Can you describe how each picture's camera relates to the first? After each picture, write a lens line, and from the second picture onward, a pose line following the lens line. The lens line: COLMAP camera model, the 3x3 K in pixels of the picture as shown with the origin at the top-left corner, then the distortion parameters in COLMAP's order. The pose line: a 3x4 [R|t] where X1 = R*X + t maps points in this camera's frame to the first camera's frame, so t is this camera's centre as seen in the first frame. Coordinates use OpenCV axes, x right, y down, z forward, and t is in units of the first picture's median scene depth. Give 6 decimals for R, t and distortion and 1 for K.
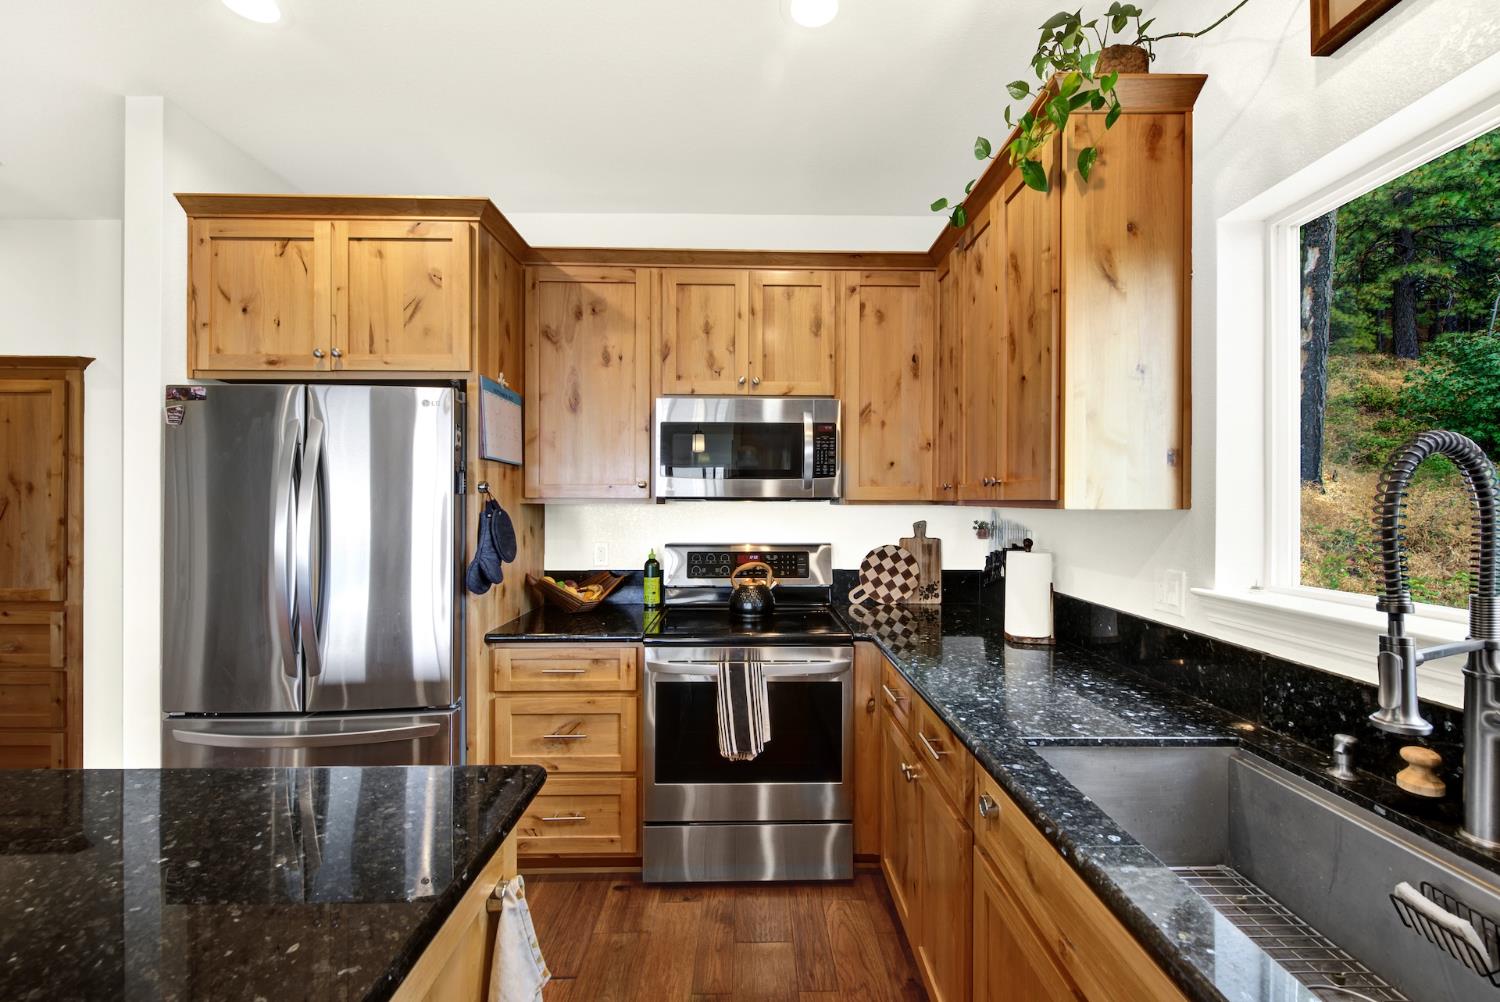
lens RADIAL K [[613.3, 0, 756.4], [0, 613.3, 503.3], [0, 0, 1]] dist [0.002738, -0.003293]
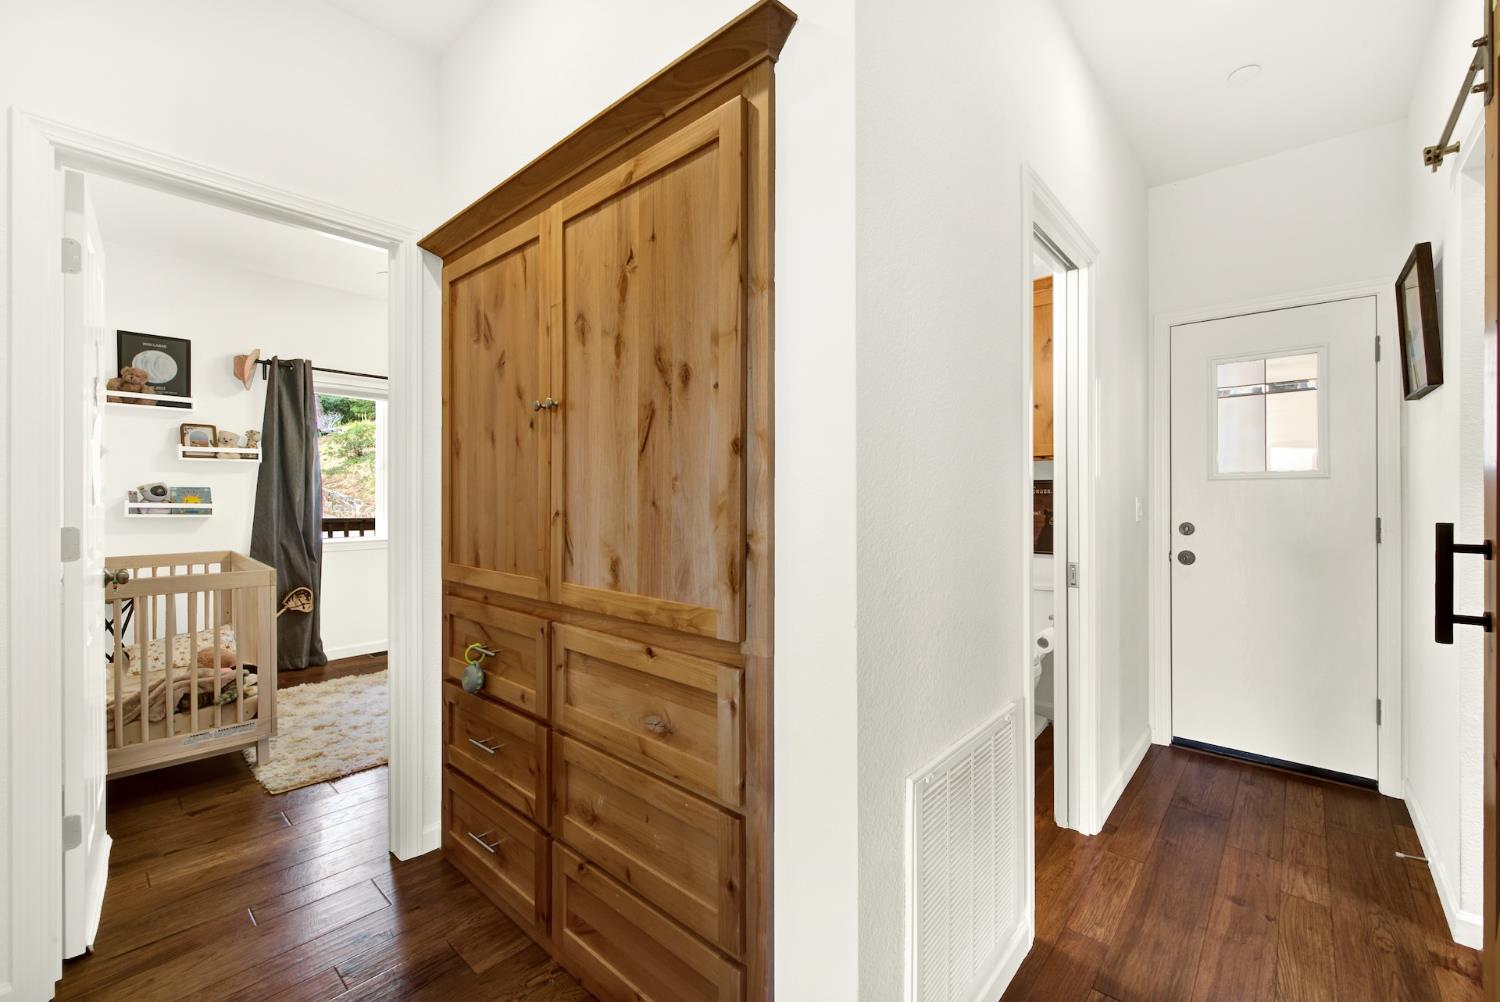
lens RADIAL K [[613.3, 0, 763.6], [0, 613.3, 500.1], [0, 0, 1]] dist [0.002738, -0.003293]
pose [[0.738025, 0.001677, -0.674771, -0.850777], [0.001138, 0.999992, 0.003729, 0.063727], [0.674772, -0.003520, 0.738018, 0.714478]]
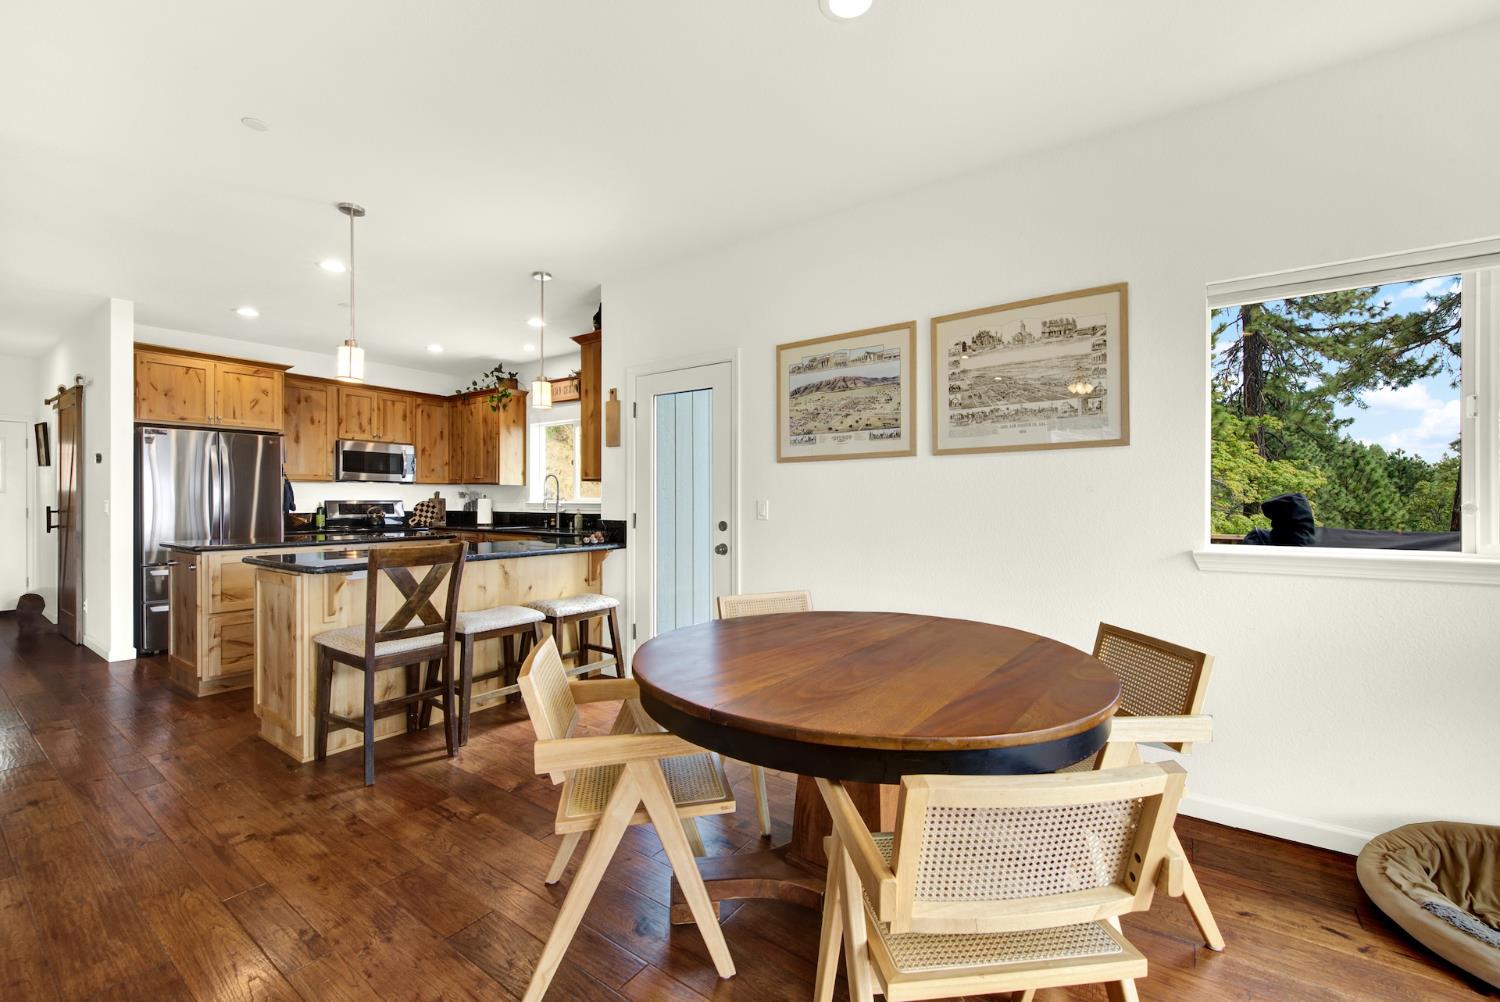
lens RADIAL K [[613.3, 0, 759.8], [0, 613.3, 498.5], [0, 0, 1]] dist [0.002738, -0.003293]
pose [[0.589250, 0.001104, 0.807950, -1.028154], [0.000666, 0.999998, -0.001852, 0.063310], [-0.807951, 0.001629, 0.589248, -1.629293]]
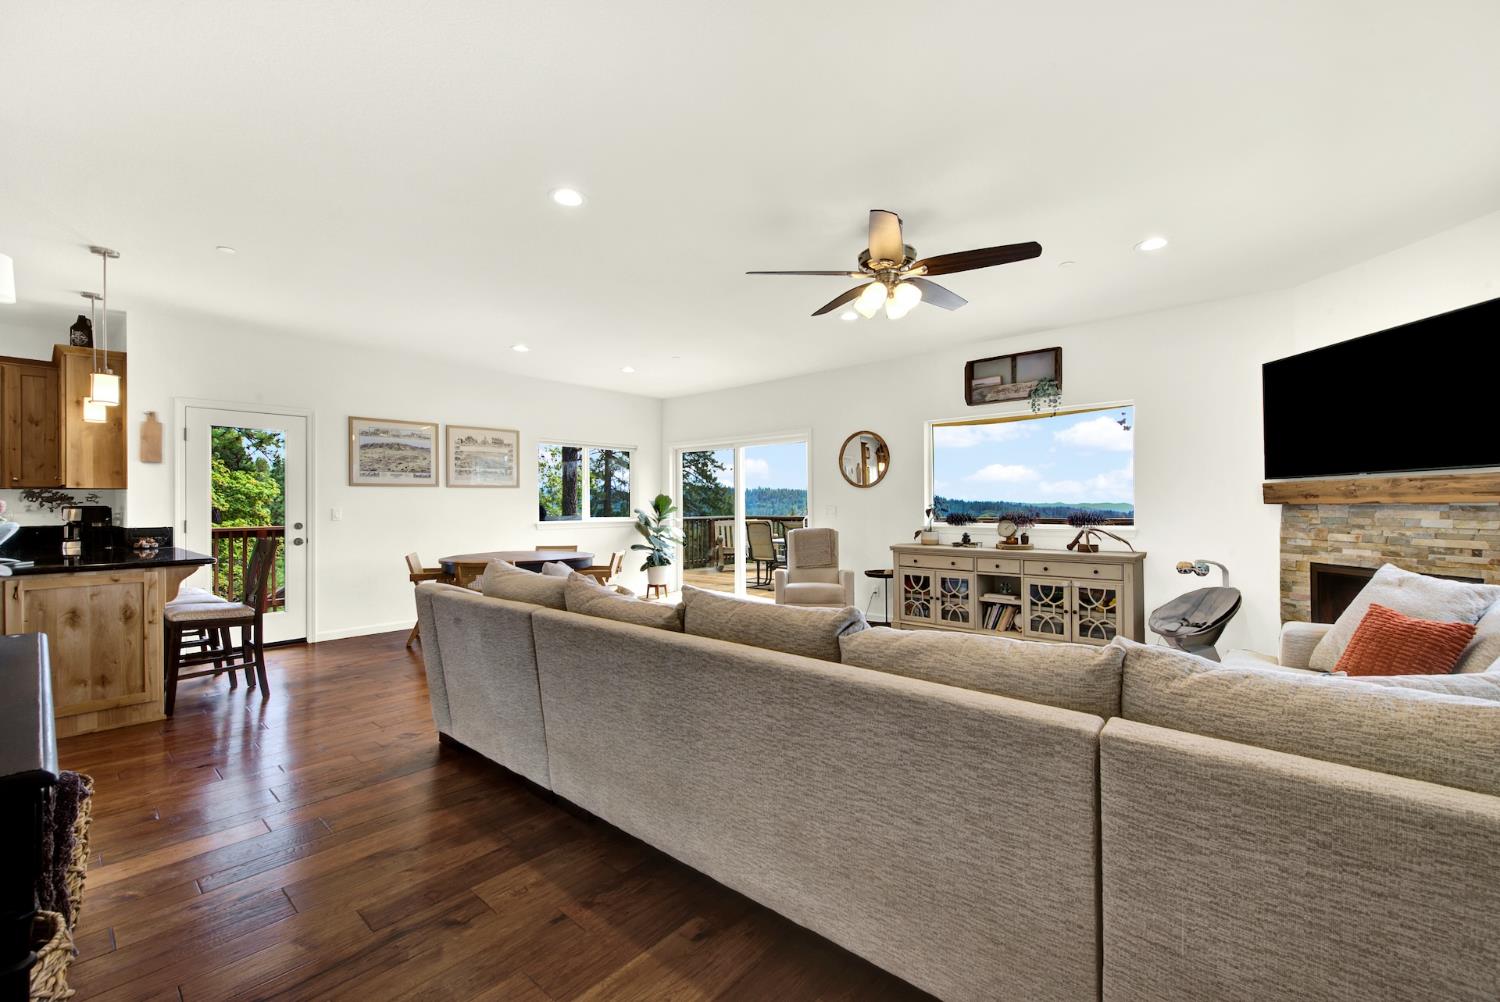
lens RADIAL K [[613.3, 0, 761.4], [0, 613.3, 508.3], [0, 0, 1]] dist [0.002738, -0.003293]
pose [[-0.752452, -0.000654, 0.658647, -2.404086], [0.005205, 0.999962, 0.006939, 0.057281], [-0.658627, 0.008650, -0.752420, -0.301115]]
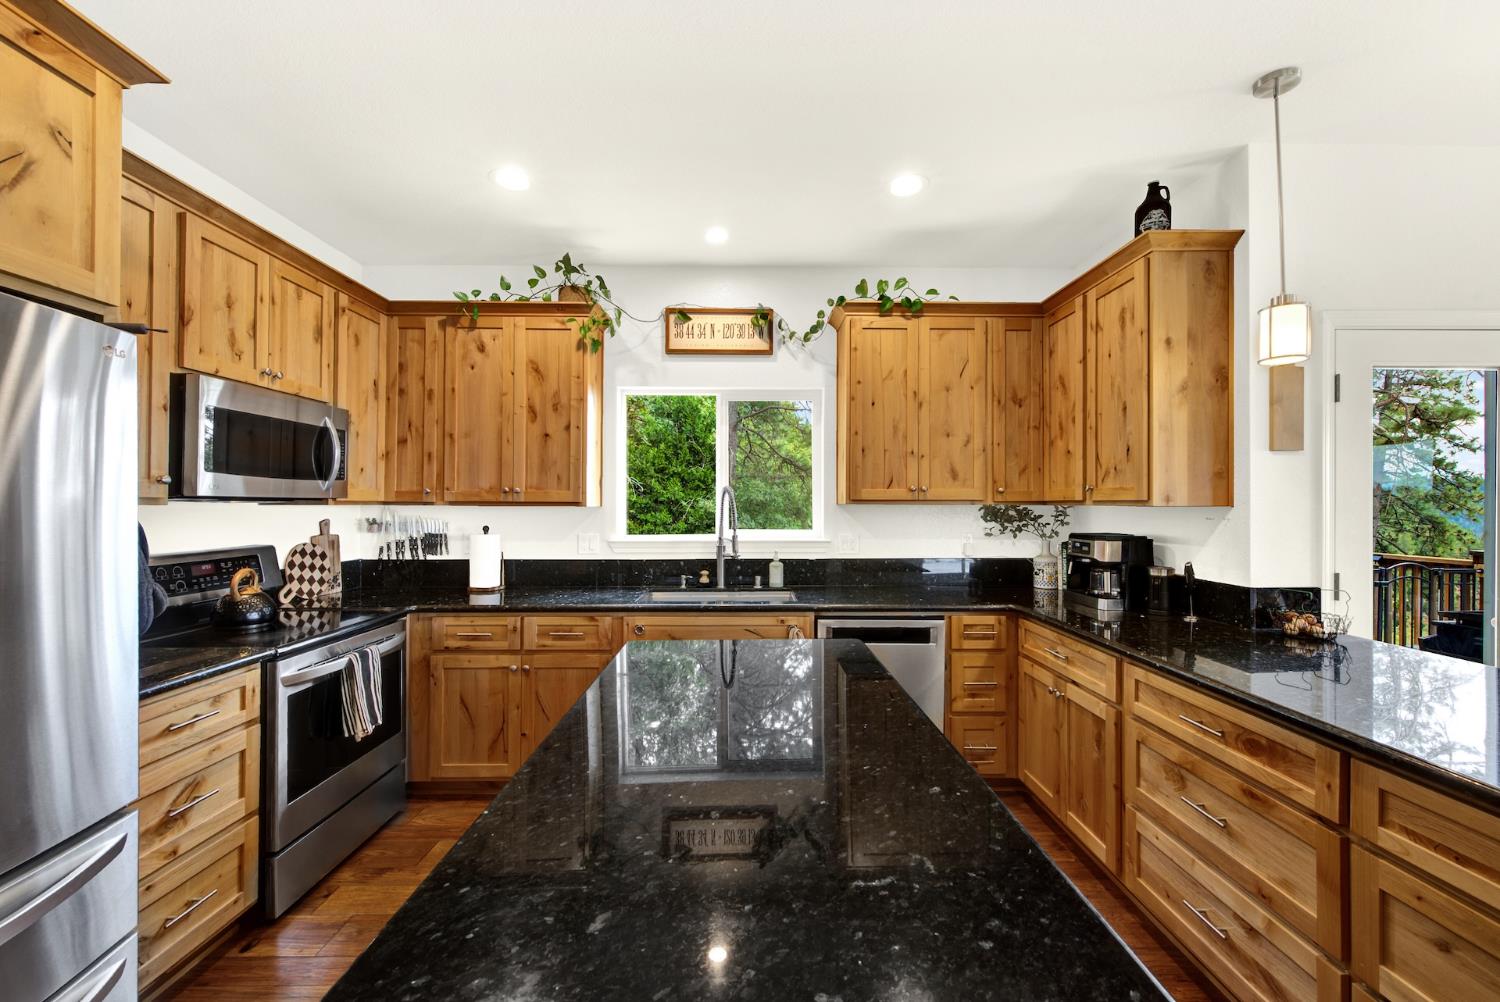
lens RADIAL K [[613.3, 0, 759.9], [0, 613.3, 498.1], [0, 0, 1]] dist [0.002738, -0.003293]
pose [[0.000452, 0.008272, 0.999966, -0.845979], [0.002010, 0.999964, -0.008273, 0.000996], [-0.999998, 0.002014, 0.000435, 0.222162]]
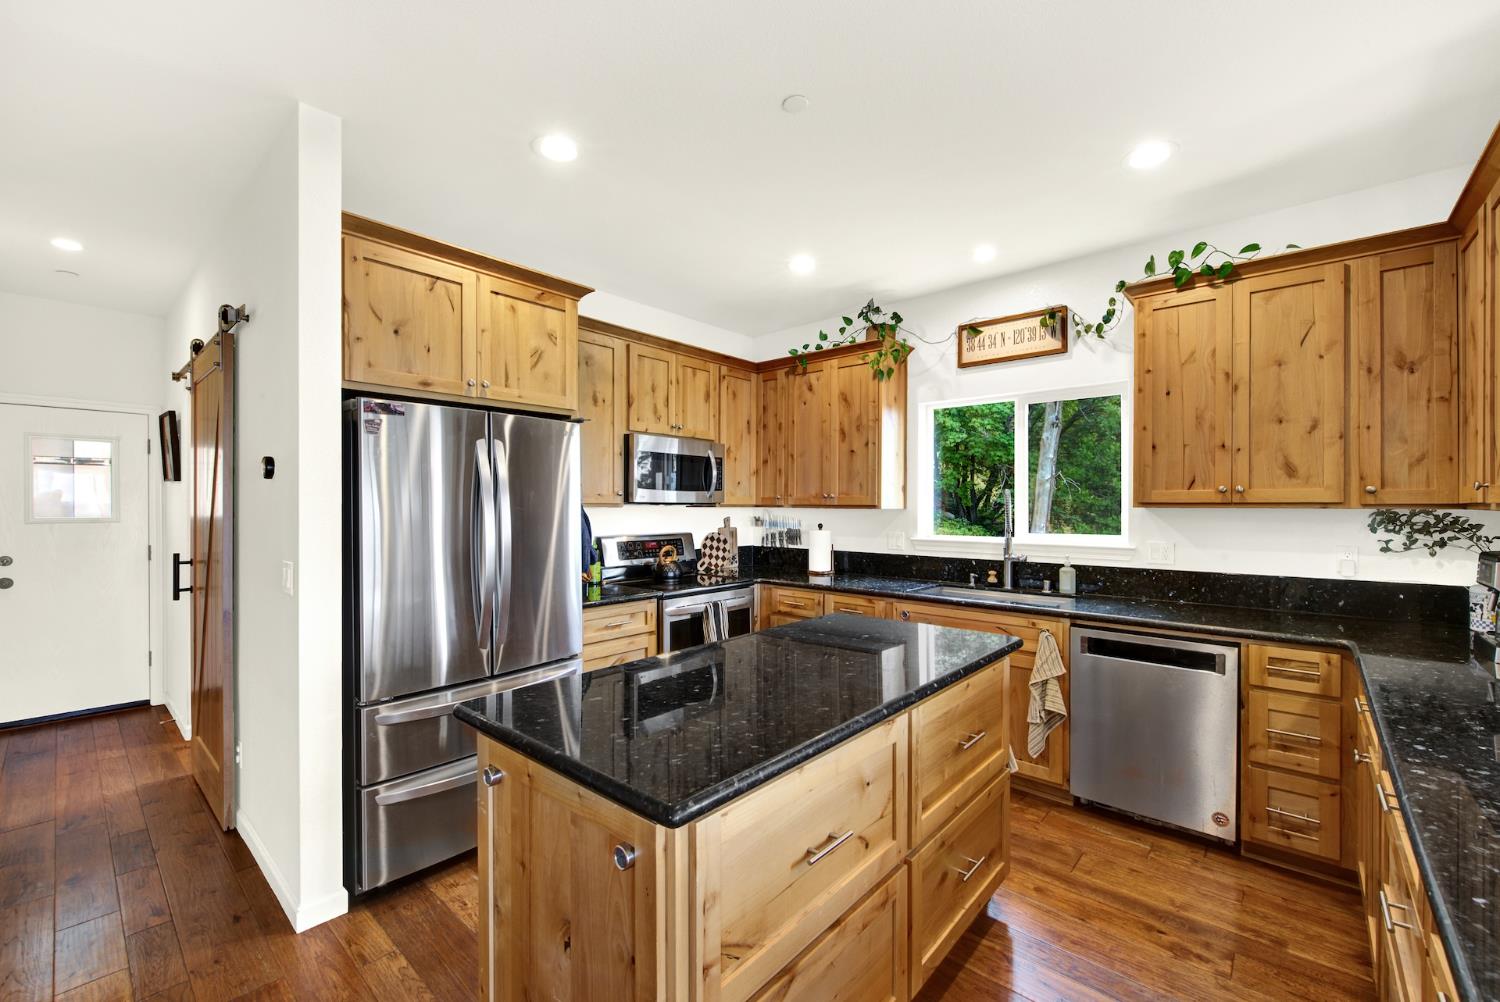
lens RADIAL K [[613.3, 0, 757.1], [0, 613.3, 503.7], [0, 0, 1]] dist [0.002738, -0.003293]
pose [[0.674535, 0.000649, 0.738243, -0.897548], [0.002082, 0.999994, -0.002782, -0.001975], [-0.738240, 0.003413, 0.674529, -0.161796]]
